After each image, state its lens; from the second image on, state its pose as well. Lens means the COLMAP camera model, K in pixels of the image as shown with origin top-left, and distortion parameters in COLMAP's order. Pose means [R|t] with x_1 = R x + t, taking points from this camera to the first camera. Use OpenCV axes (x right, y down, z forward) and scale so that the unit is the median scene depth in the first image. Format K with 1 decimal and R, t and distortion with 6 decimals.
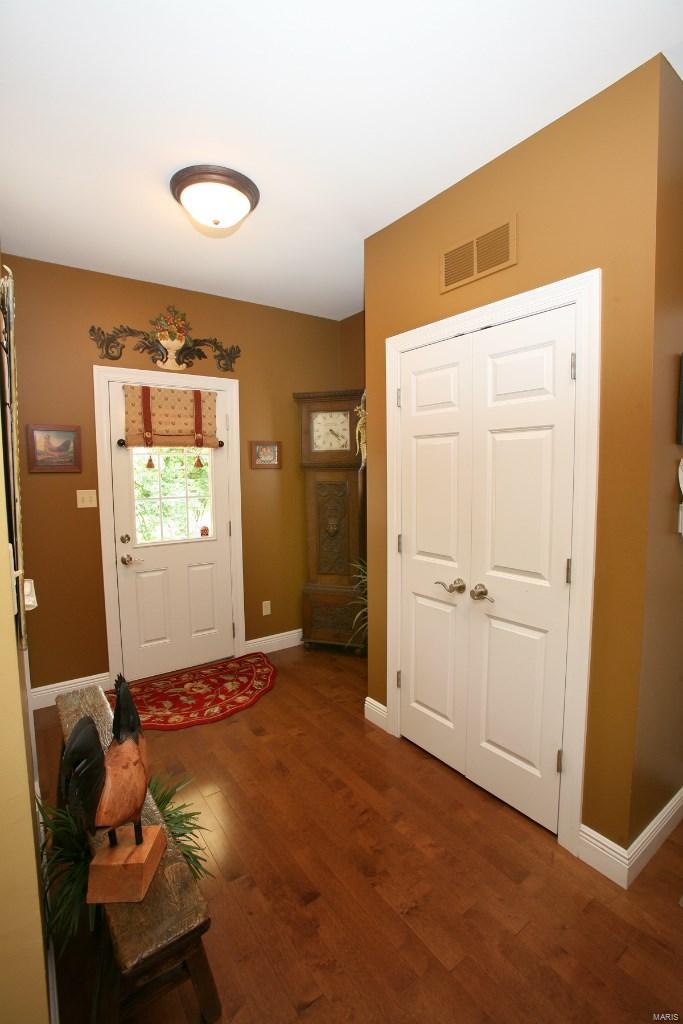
lens RADIAL K [[464.8, 0, 341.5], [0, 464.8, 512.0], [0, 0, 1]] dist [-0.079941, 0.030343]
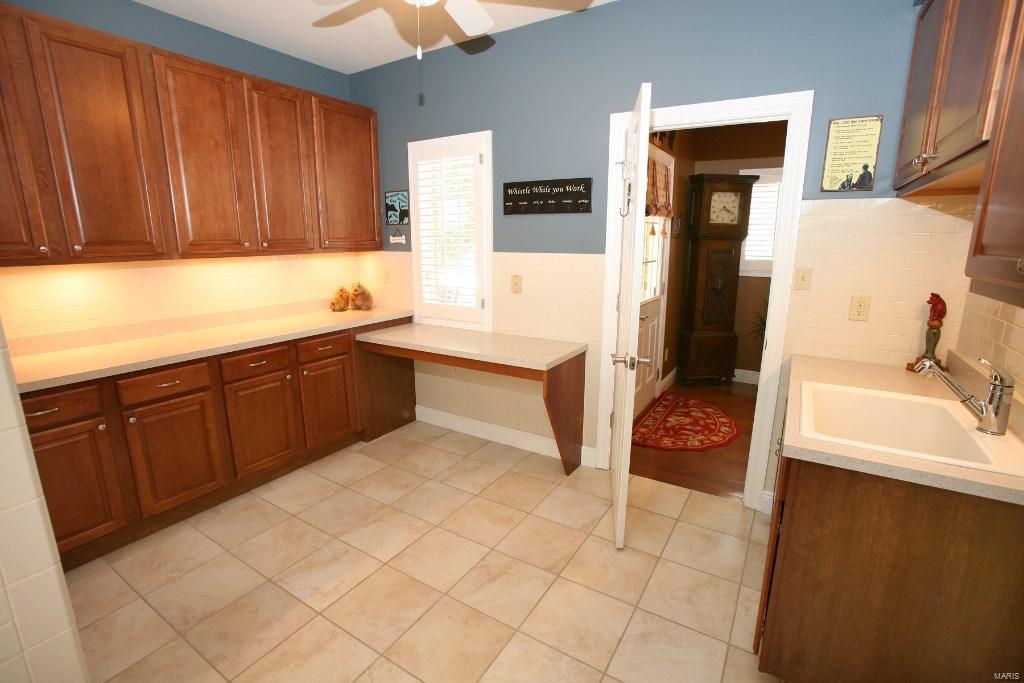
lens RADIAL K [[464.8, 0, 514.9], [0, 464.8, 337.9], [0, 0, 1]] dist [-0.079941, 0.030343]
pose [[0.921969, -0.075474, 0.379837, -1.137445], [0.029212, 0.991584, 0.126123, 0.000999], [-0.386159, -0.105186, 0.916415, 0.068299]]
